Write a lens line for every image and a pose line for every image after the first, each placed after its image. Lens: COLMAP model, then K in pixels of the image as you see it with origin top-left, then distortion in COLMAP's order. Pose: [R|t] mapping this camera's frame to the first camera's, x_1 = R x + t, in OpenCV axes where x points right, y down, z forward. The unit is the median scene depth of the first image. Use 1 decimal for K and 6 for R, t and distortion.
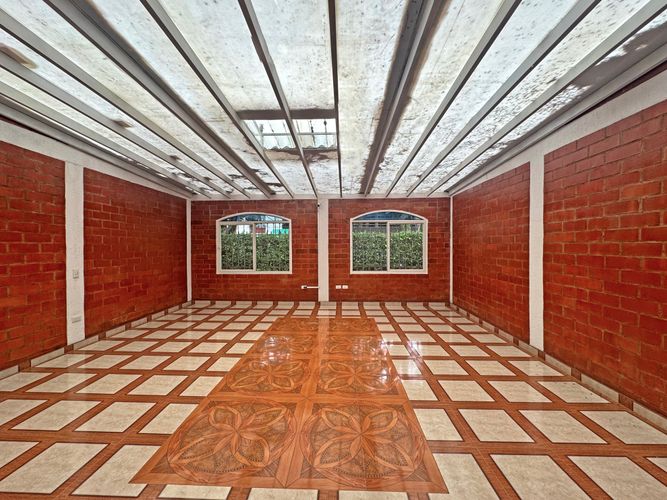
lens RADIAL K [[269.1, 0, 333.5], [0, 269.1, 250.0], [0, 0, 1]] dist [-0.002173, -0.000633]
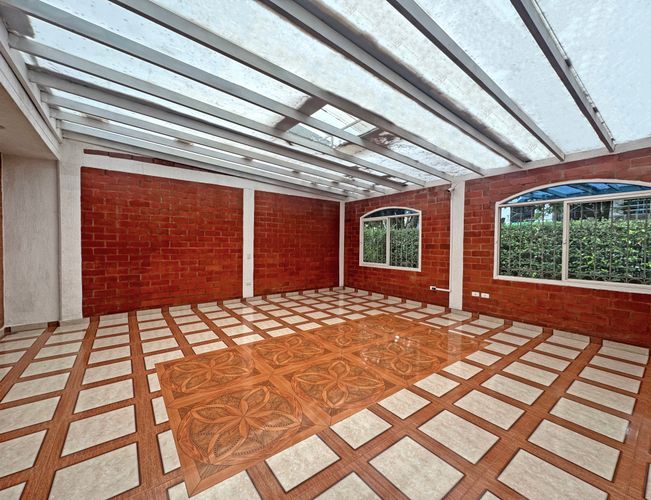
lens RADIAL K [[268.0, 0, 325.5], [0, 268.0, 250.0], [0, 0, 1]] dist [-0.000258, -0.000115]
pose [[0.624252, 0.026280, -0.780781, 0.347610], [-0.021294, 0.999635, 0.016622, 0.008772], [0.780933, 0.006250, 0.624584, 0.193741]]
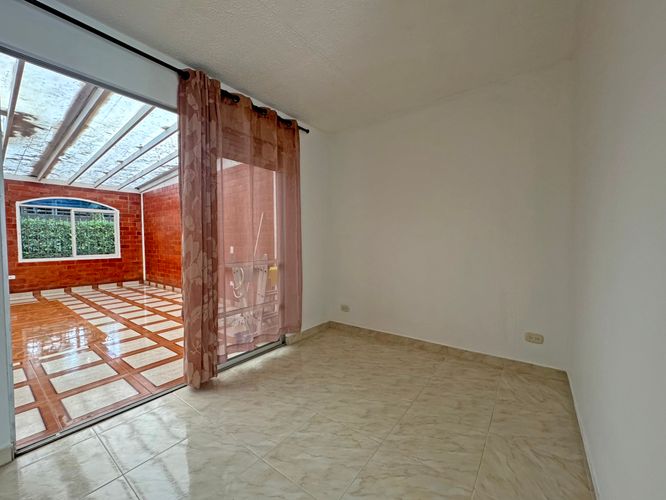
lens RADIAL K [[268.7, 0, 333.0], [0, 268.7, 250.0], [0, 0, 1]] dist [-0.002173, -0.000633]
pose [[0.568906, -0.030485, 0.821837, -0.077527], [0.018912, 0.999533, 0.023985, 0.045394], [-0.822185, 0.001897, 0.569217, -0.408145]]
